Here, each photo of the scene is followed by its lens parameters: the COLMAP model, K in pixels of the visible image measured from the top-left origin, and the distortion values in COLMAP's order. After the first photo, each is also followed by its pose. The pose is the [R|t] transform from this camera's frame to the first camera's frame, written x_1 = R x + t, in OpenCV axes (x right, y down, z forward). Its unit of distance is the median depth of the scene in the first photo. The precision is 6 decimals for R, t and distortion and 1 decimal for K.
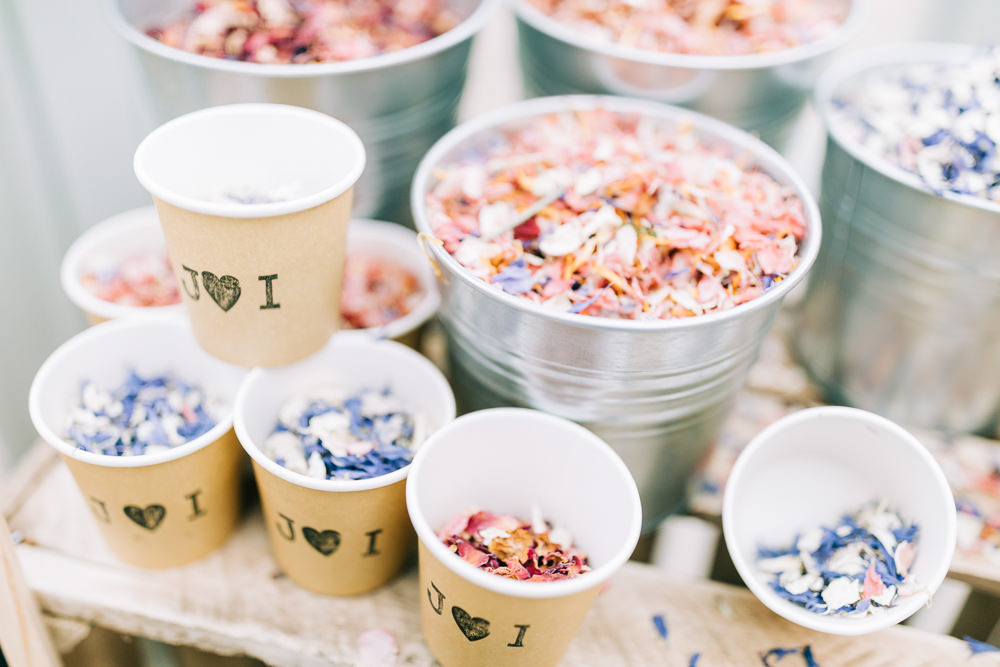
lens RADIAL K [[1040.0, 0, 497.4], [0, 1040.0, 331.6], [0, 0, 1]] dist [0.021602, 0.000000]
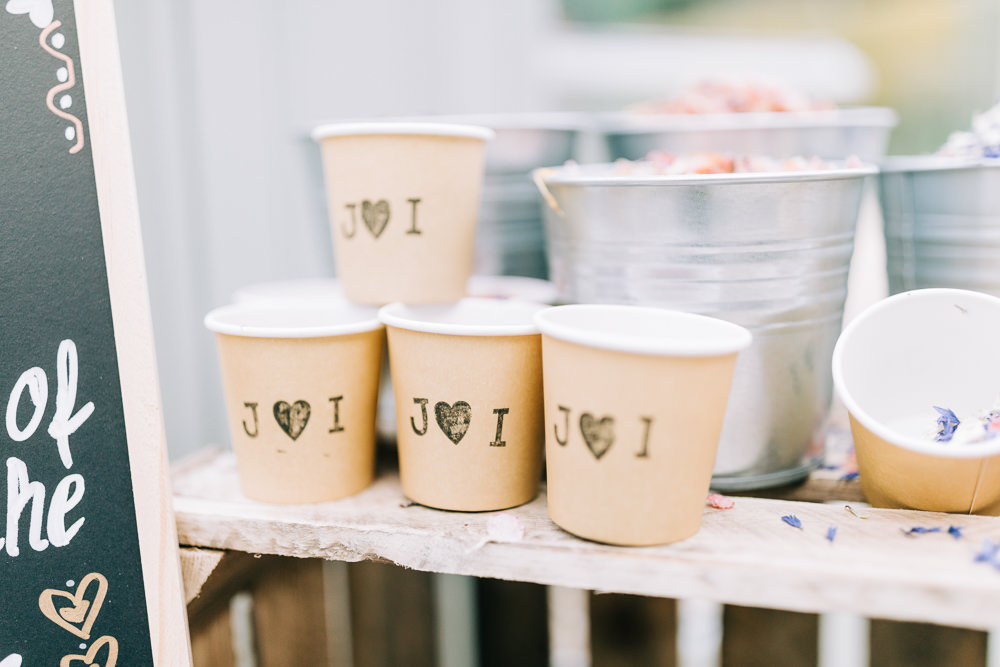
lens RADIAL K [[1040.0, 0, 491.5], [0, 1040.0, 338.5], [0, 0, 1]] dist [0.021602, 0.000000]
pose [[0.995384, -0.049852, -0.082008, -0.036783], [0.001421, 0.862064, -0.506797, 0.658497], [0.095961, 0.504342, 0.858156, 0.046101]]
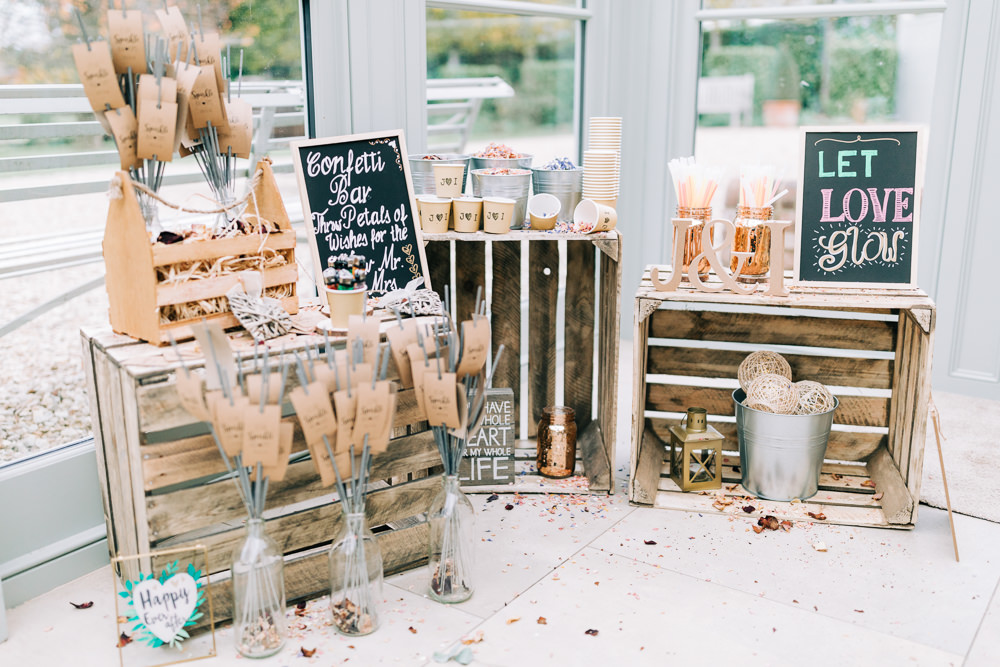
lens RADIAL K [[1040.0, 0, 499.0], [0, 1040.0, 333.1], [0, 0, 1]] dist [0.021602, 0.000000]
pose [[0.962594, -0.096878, 0.253037, -1.646742], [0.195516, 0.894903, -0.401152, 3.385995], [-0.187581, 0.435619, 0.880369, -4.276249]]
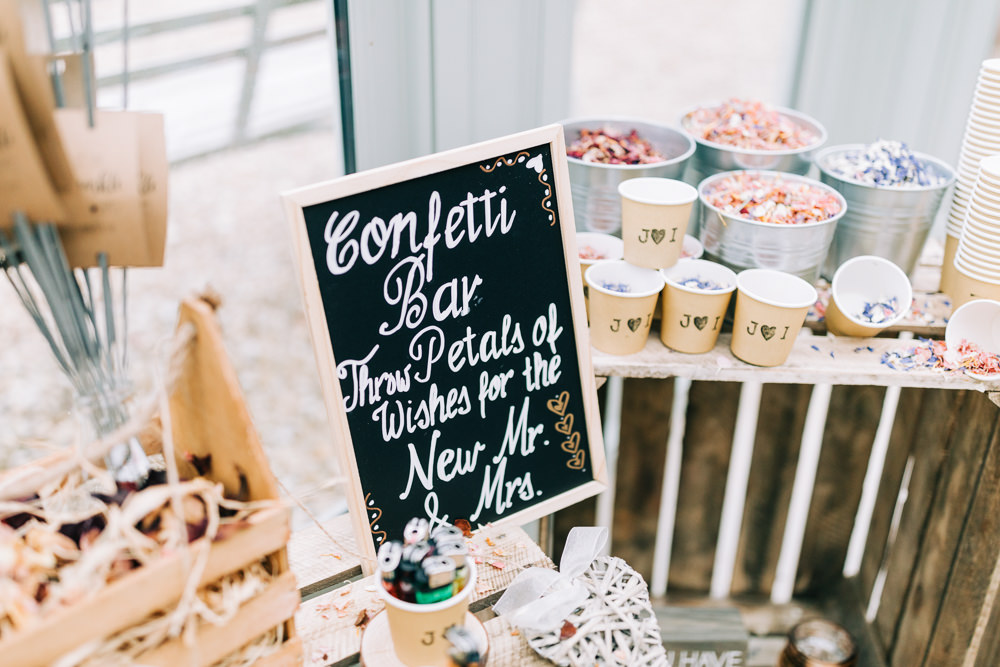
lens RADIAL K [[1040.0, 0, 492.6], [0, 1040.0, 338.5], [0, 0, 1]] dist [0.021602, 0.000000]
pose [[0.978168, -0.117559, 0.171368, -1.168022], [0.146696, 0.974691, -0.168695, 0.616486], [-0.147199, 0.190151, 0.970657, -1.566673]]
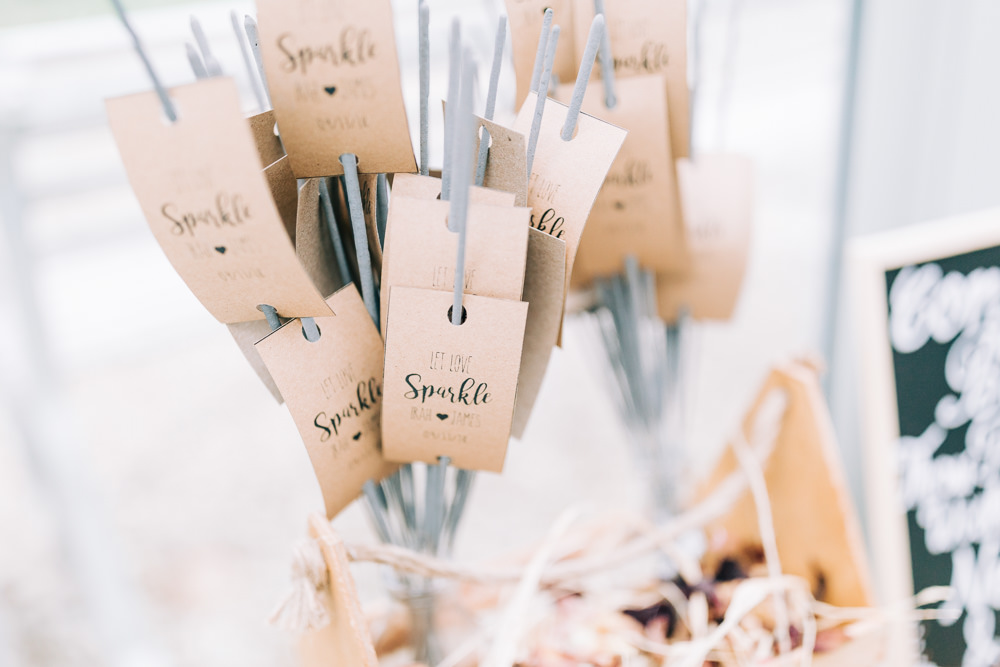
lens RADIAL K [[1040.0, 0, 495.4], [0, 1040.0, 332.4], [0, 0, 1]] dist [0.021602, 0.000000]
pose [[0.994441, -0.051392, -0.091901, -1.686670], [0.025717, 0.964914, -0.261304, 0.515090], [0.102106, 0.257488, 0.960872, -1.298788]]
